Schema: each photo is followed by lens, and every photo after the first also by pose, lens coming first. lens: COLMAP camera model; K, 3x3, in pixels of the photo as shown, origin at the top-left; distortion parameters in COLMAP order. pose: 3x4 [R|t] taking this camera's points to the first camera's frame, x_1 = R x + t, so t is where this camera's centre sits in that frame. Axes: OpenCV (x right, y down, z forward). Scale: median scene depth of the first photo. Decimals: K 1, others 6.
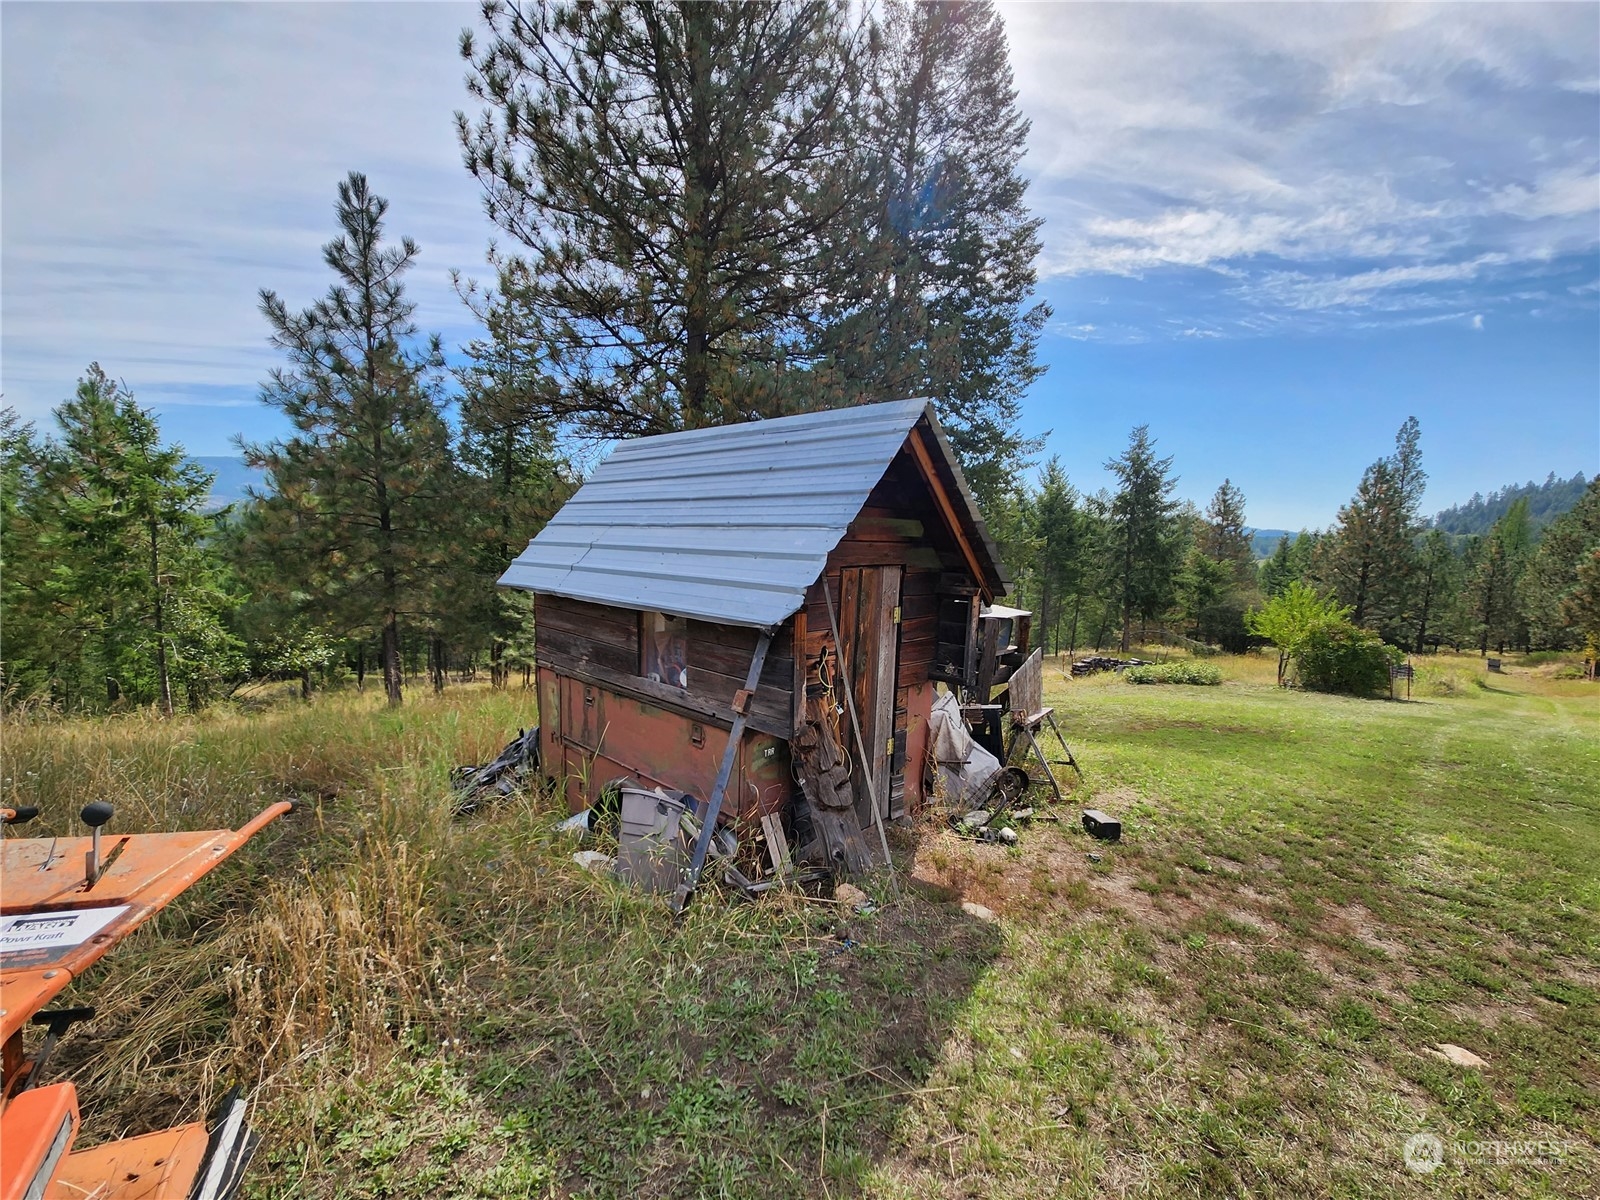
lens RADIAL K [[648.0, 0, 790.6], [0, 648.0, 610.2], [0, 0, 1]] dist [0.000903, -0.001812]
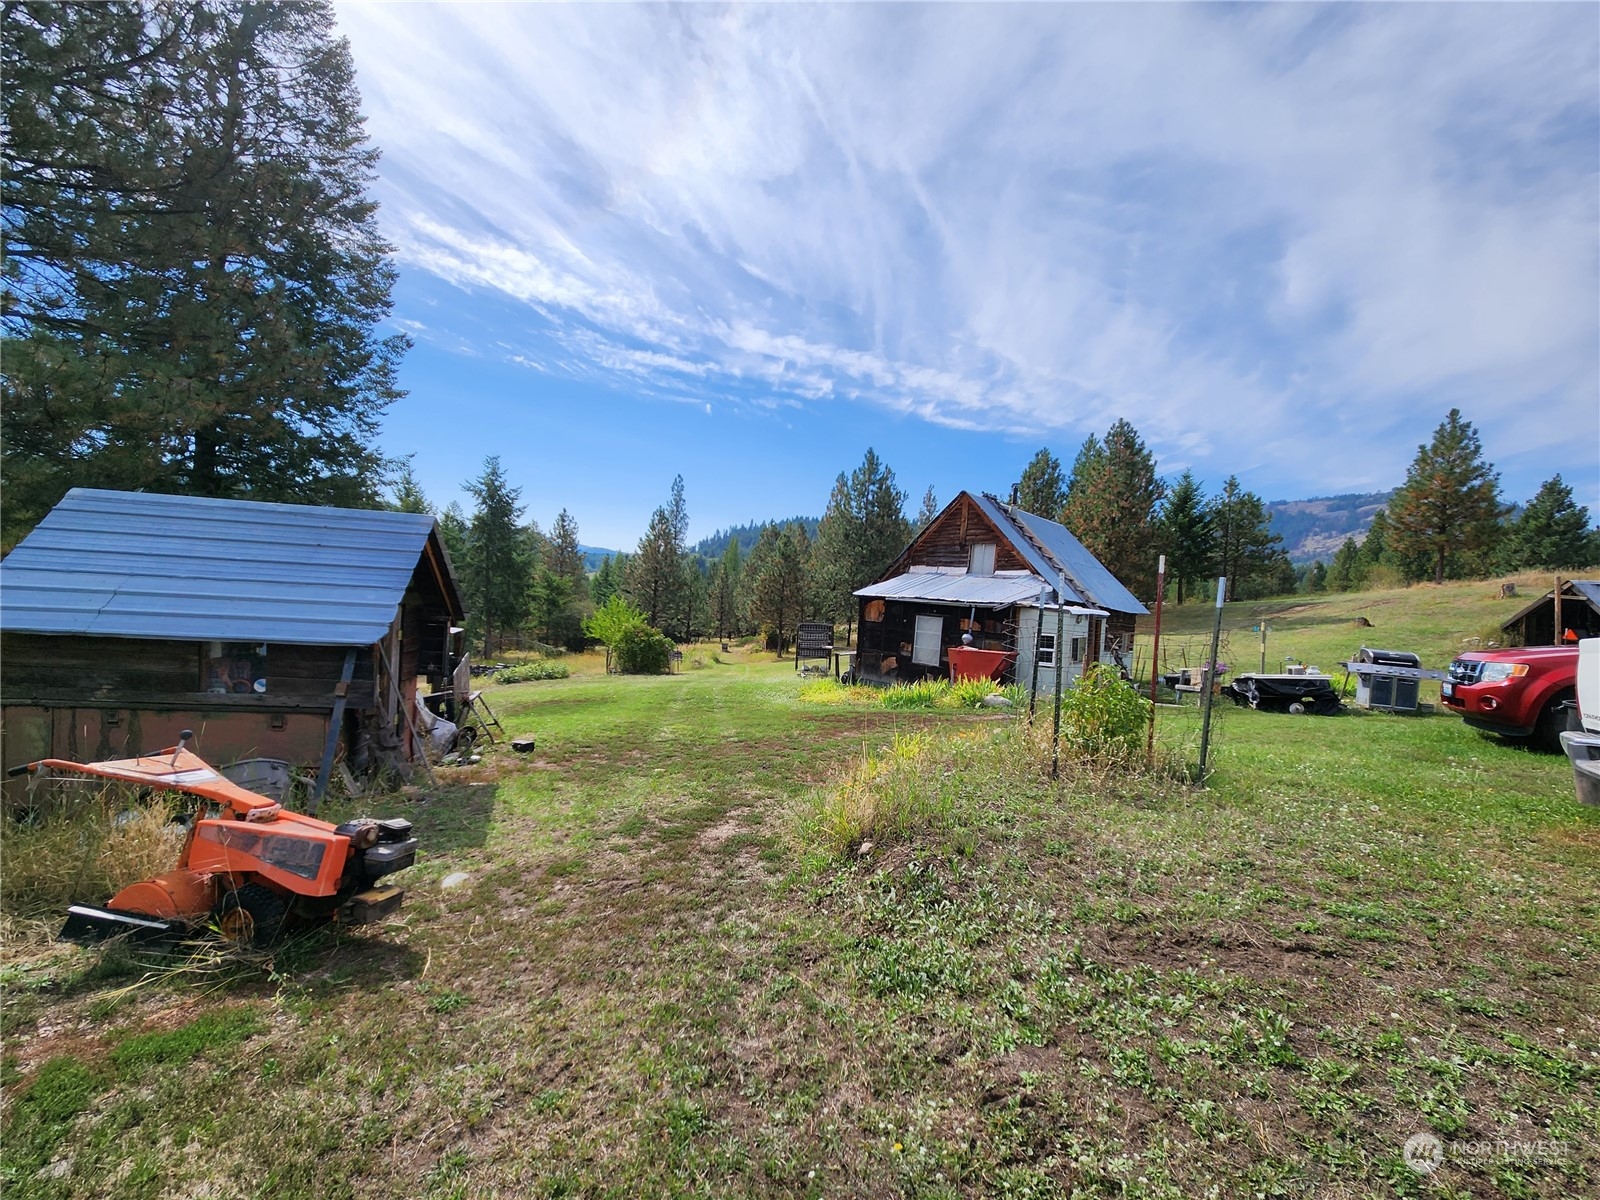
lens RADIAL K [[648.0, 0, 814.3], [0, 648.0, 622.5], [0, 0, 1]] dist [0.000903, -0.001812]
pose [[0.575035, -0.040535, 0.817124, -0.095695], [0.037343, 0.999031, 0.023279, -0.004077], [-0.817276, 0.017127, 0.575992, -0.130819]]
